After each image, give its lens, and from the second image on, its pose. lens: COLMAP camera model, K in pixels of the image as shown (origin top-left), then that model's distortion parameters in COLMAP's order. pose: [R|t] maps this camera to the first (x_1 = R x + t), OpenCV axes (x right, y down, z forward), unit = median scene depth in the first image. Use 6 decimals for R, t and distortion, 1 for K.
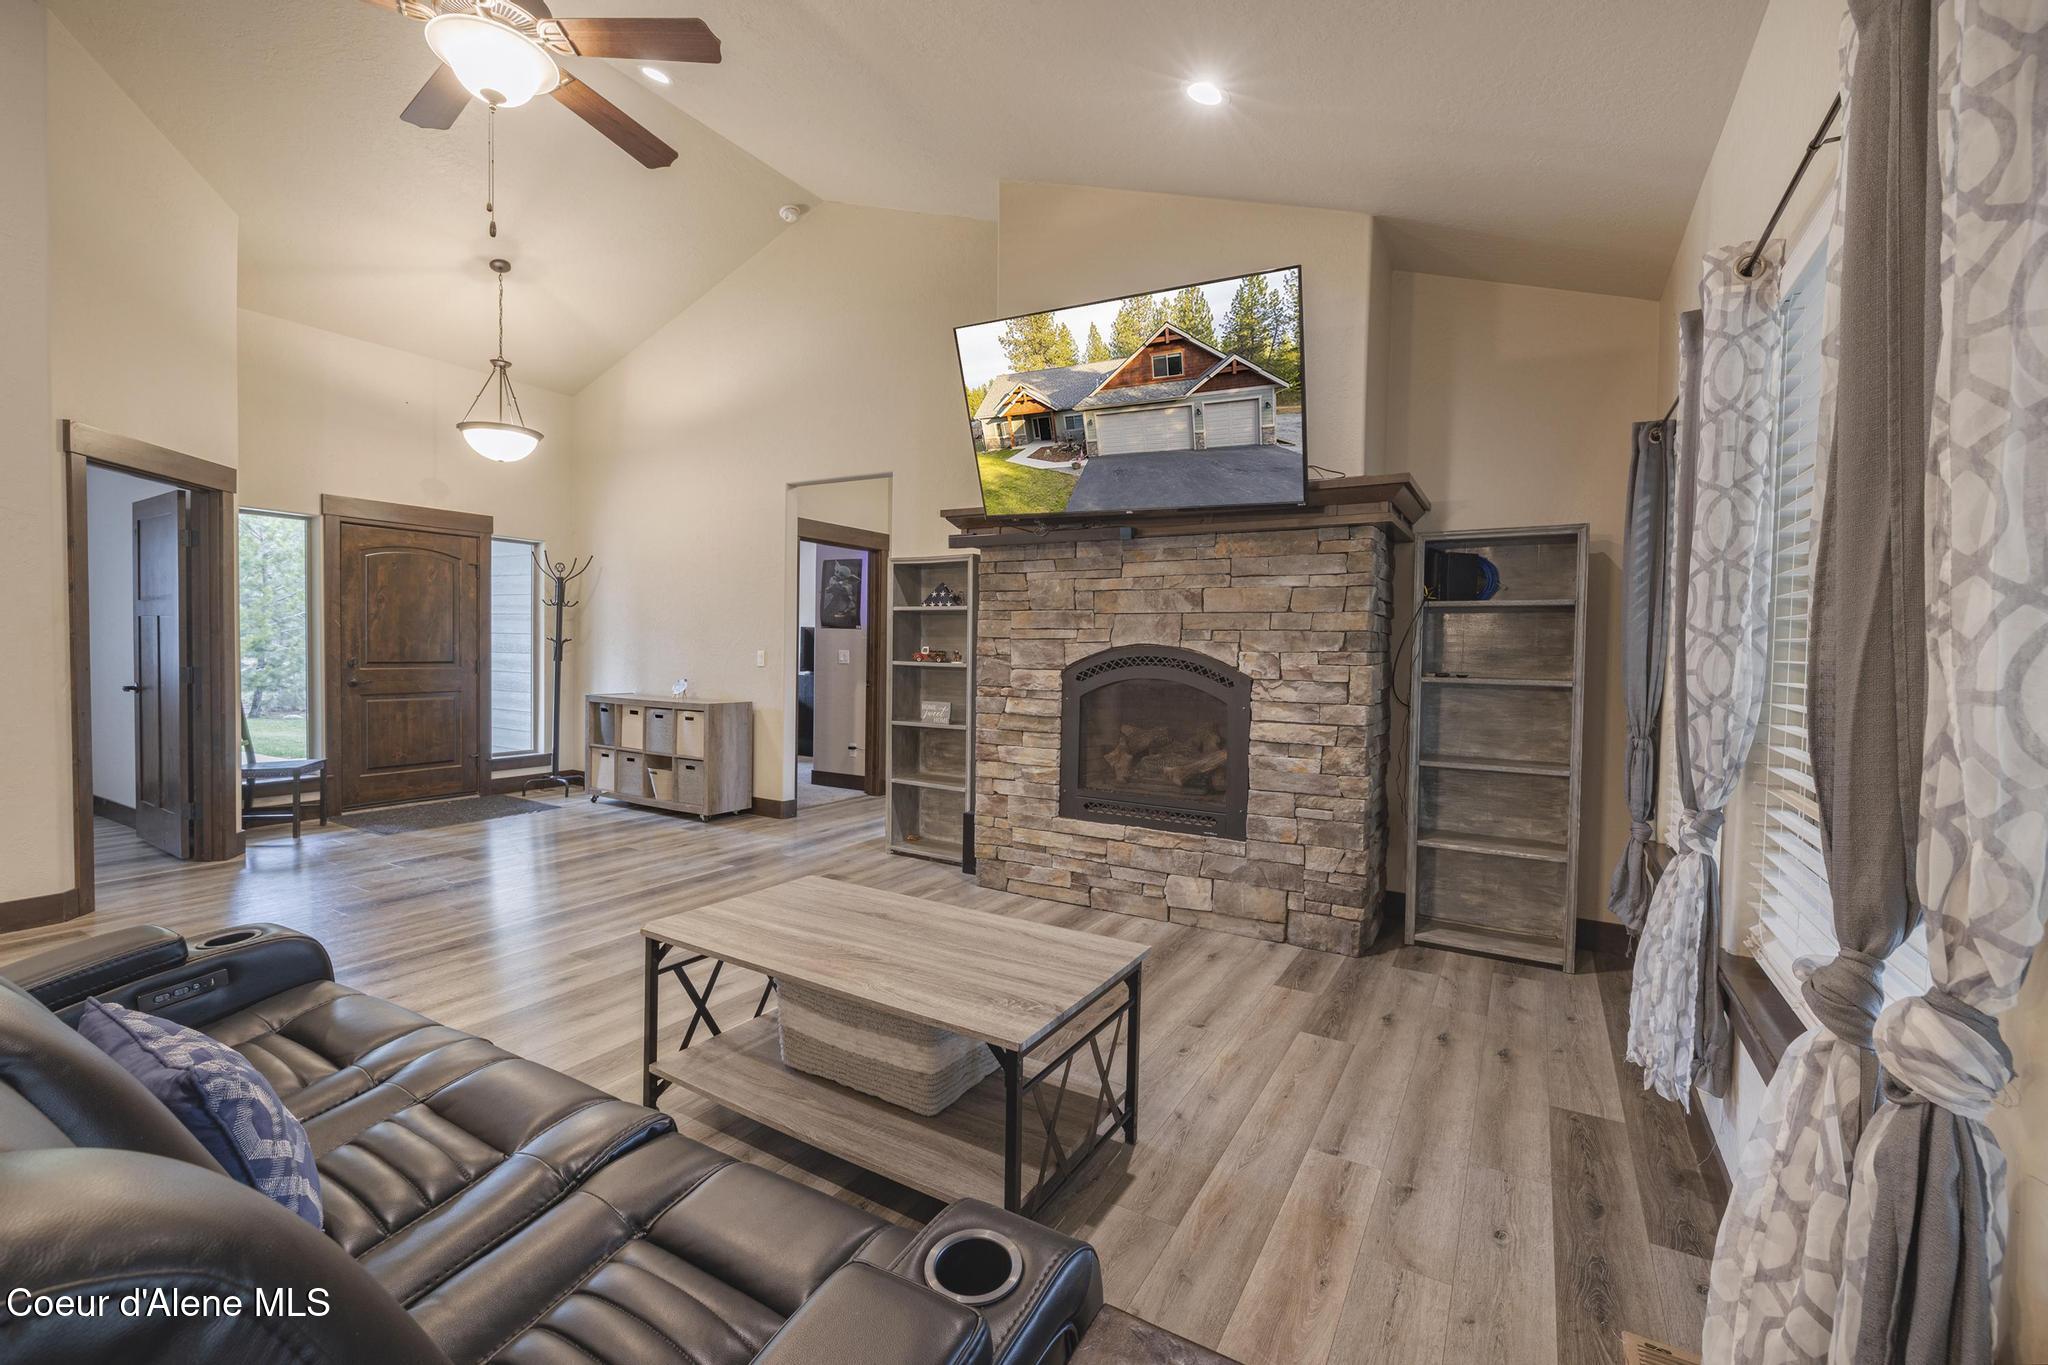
lens RADIAL K [[862.7, 0, 1010.0], [0, 862.7, 671.5], [0, 0, 1]] dist [0.002370, -0.001523]
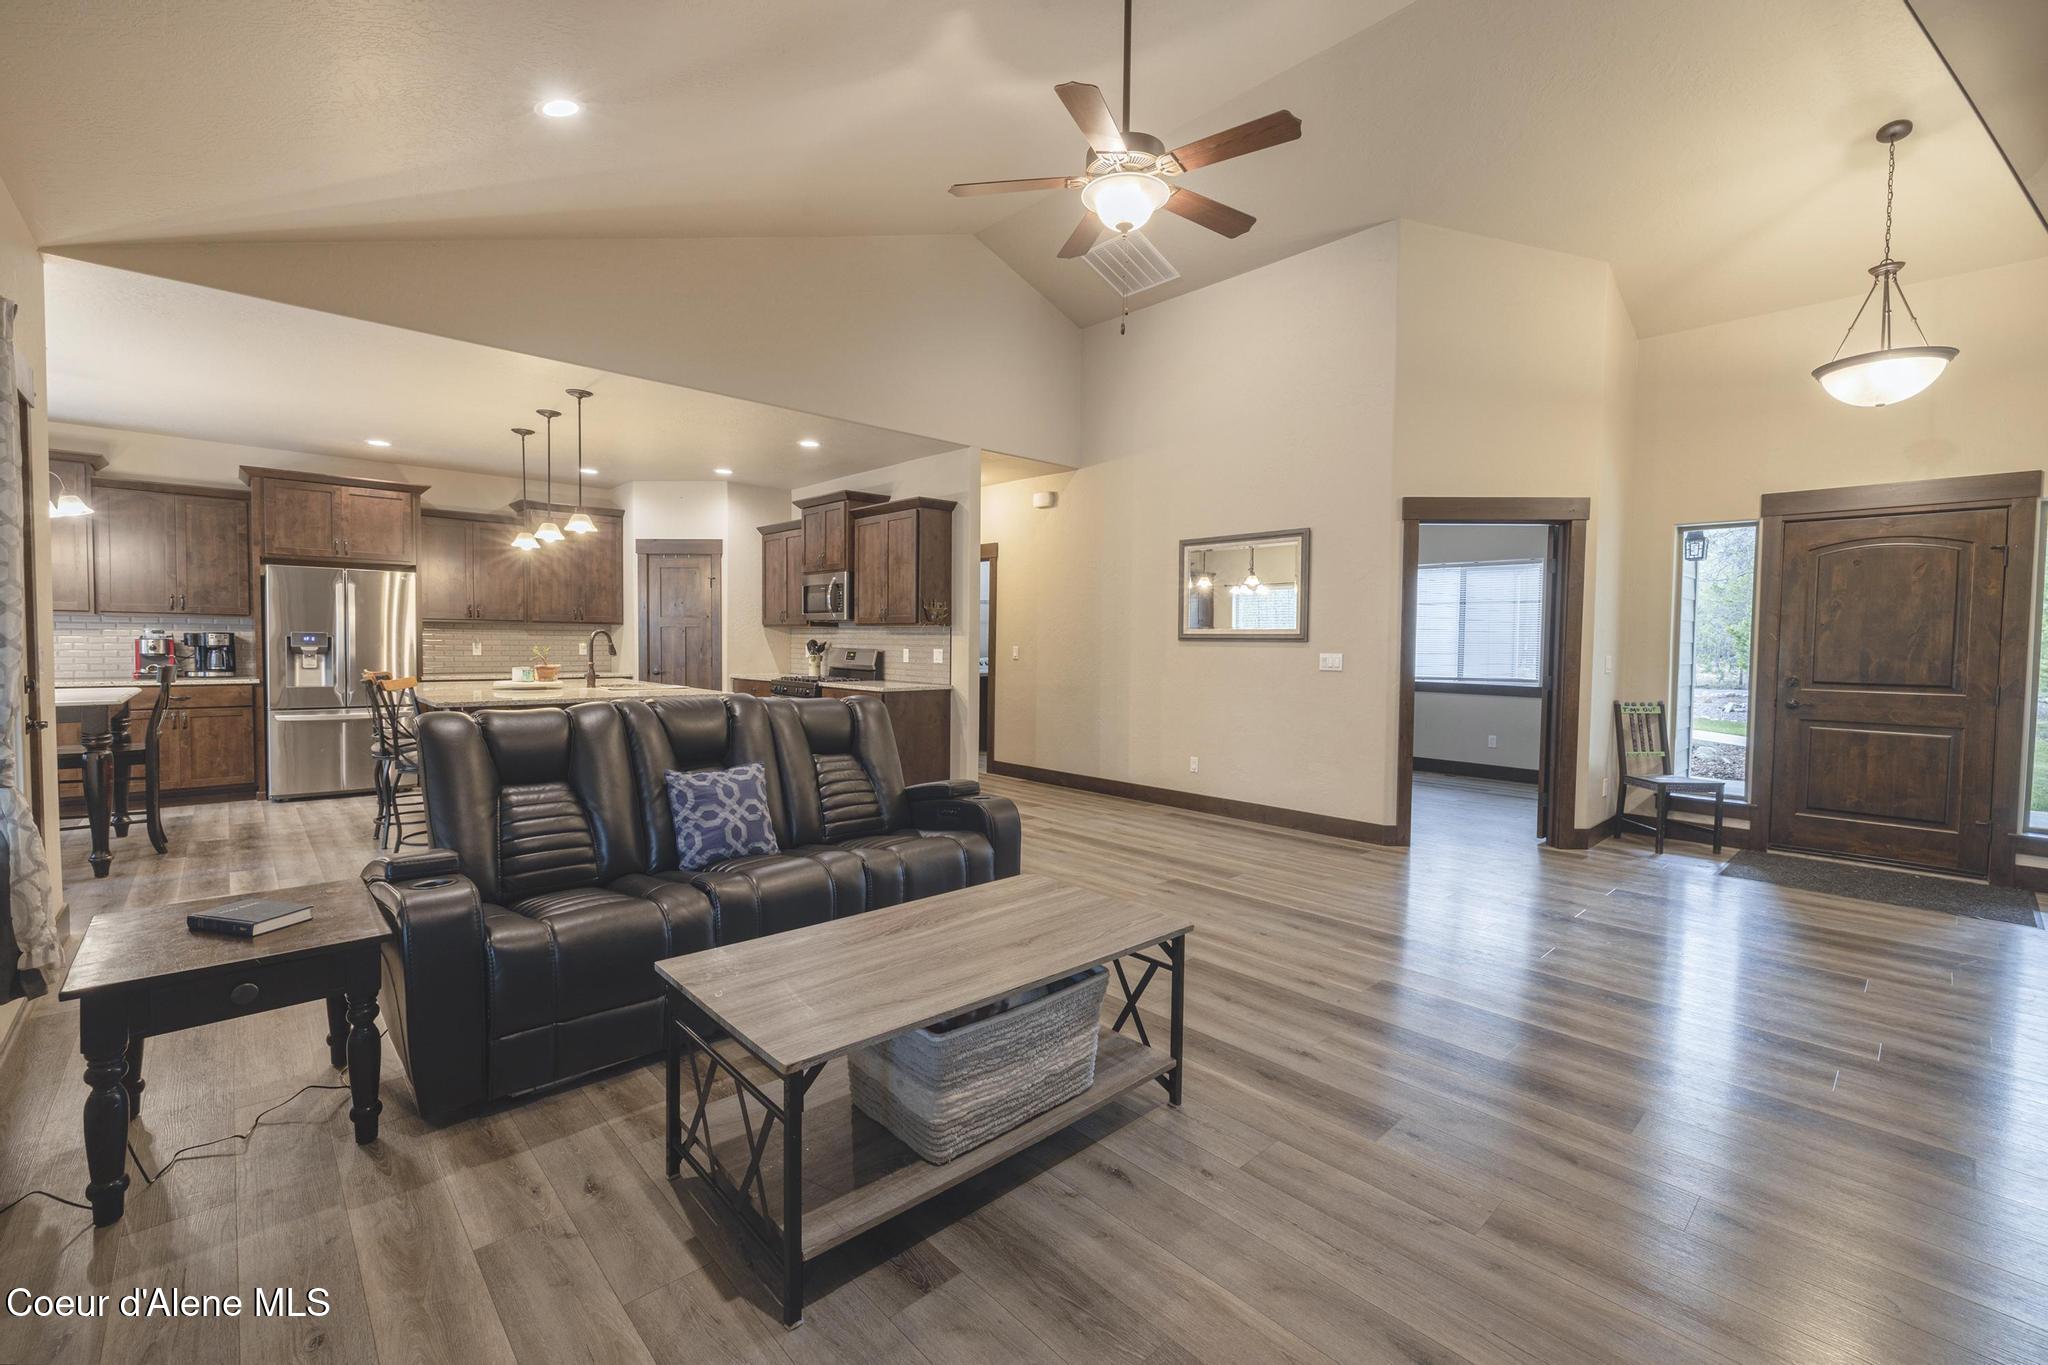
lens RADIAL K [[862.7, 0, 1025.5], [0, 862.7, 668.9], [0, 0, 1]] dist [0.002370, -0.001523]
pose [[-0.270122, 0.010785, -0.962766, 0.425061], [-0.045362, 0.998684, 0.023915, -0.013142], [0.961757, 0.050133, -0.269278, 0.743641]]
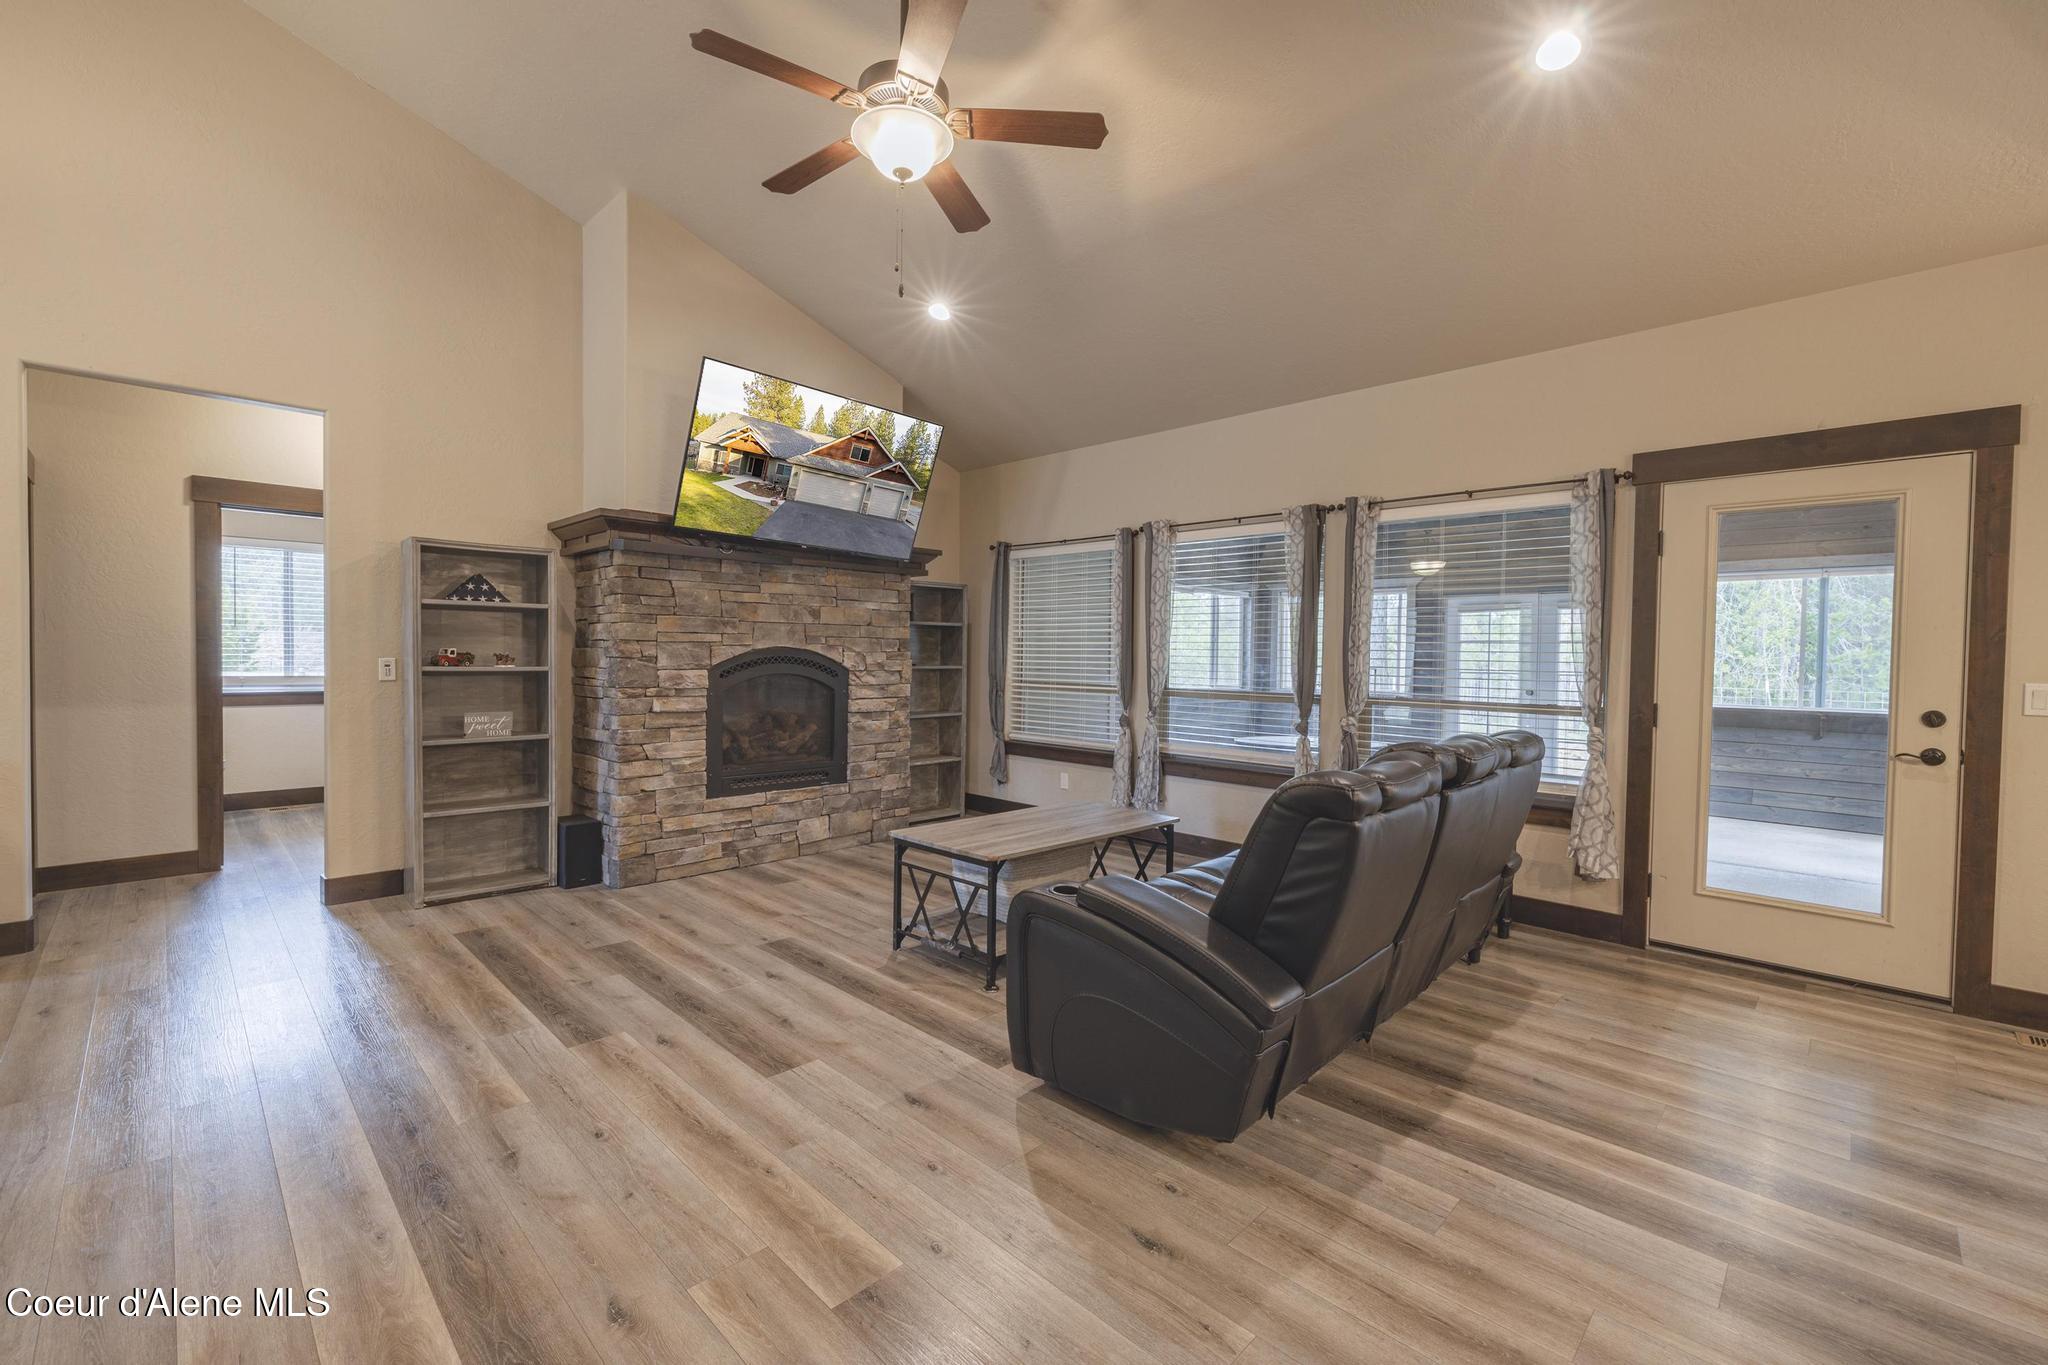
lens RADIAL K [[862.7, 0, 1013.9], [0, 862.7, 671.3], [0, 0, 1]] dist [0.002370, -0.001523]
pose [[0.243311, -0.035098, 0.969313, -1.003597], [0.018977, 0.999326, 0.031422, -0.028944], [-0.969763, 0.010750, 0.243813, 0.353456]]
